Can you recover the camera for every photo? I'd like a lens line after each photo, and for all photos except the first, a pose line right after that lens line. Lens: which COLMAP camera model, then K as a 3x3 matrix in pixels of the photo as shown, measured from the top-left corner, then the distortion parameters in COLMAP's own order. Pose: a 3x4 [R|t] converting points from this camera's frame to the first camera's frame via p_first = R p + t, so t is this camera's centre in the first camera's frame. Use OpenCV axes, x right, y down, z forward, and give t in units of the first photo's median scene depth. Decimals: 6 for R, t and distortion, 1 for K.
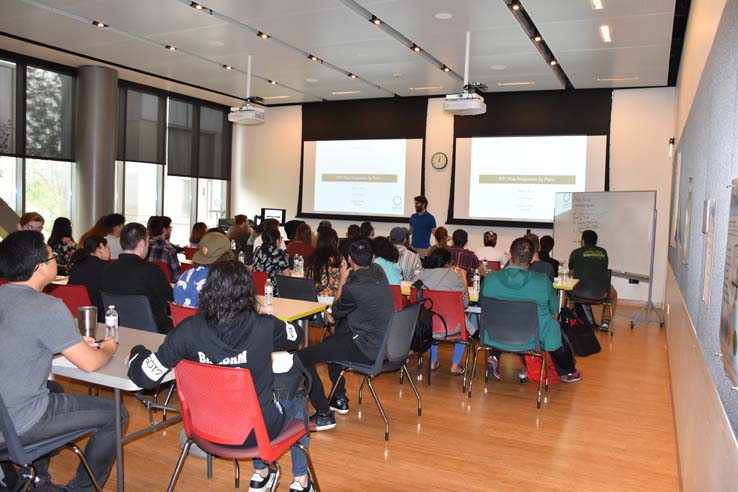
lens RADIAL K [[582.5, 0, 369.0], [0, 582.5, 246.0], [0, 0, 1]] dist [-0.084539, 0.012395]
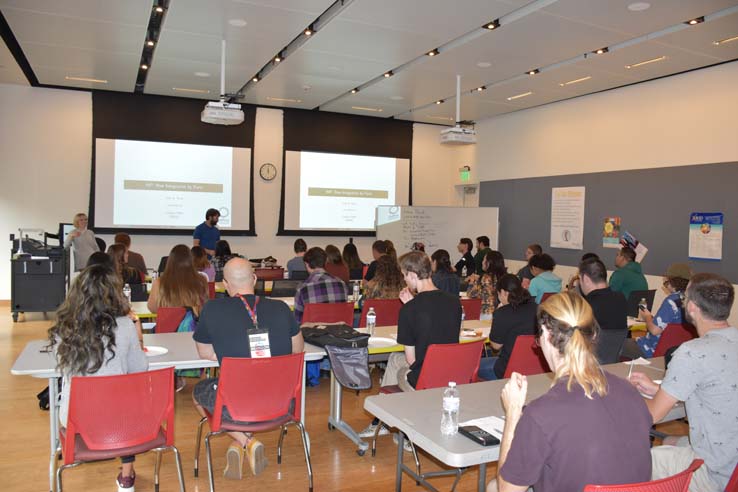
lens RADIAL K [[582.5, 0, 369.0], [0, 582.5, 246.0], [0, 0, 1]] dist [-0.084539, 0.012395]
pose [[0.634491, -0.048779, 0.771389, -0.559660], [0.052303, 0.998429, 0.020115, -0.032971], [-0.771158, 0.027583, 0.636046, 0.252754]]
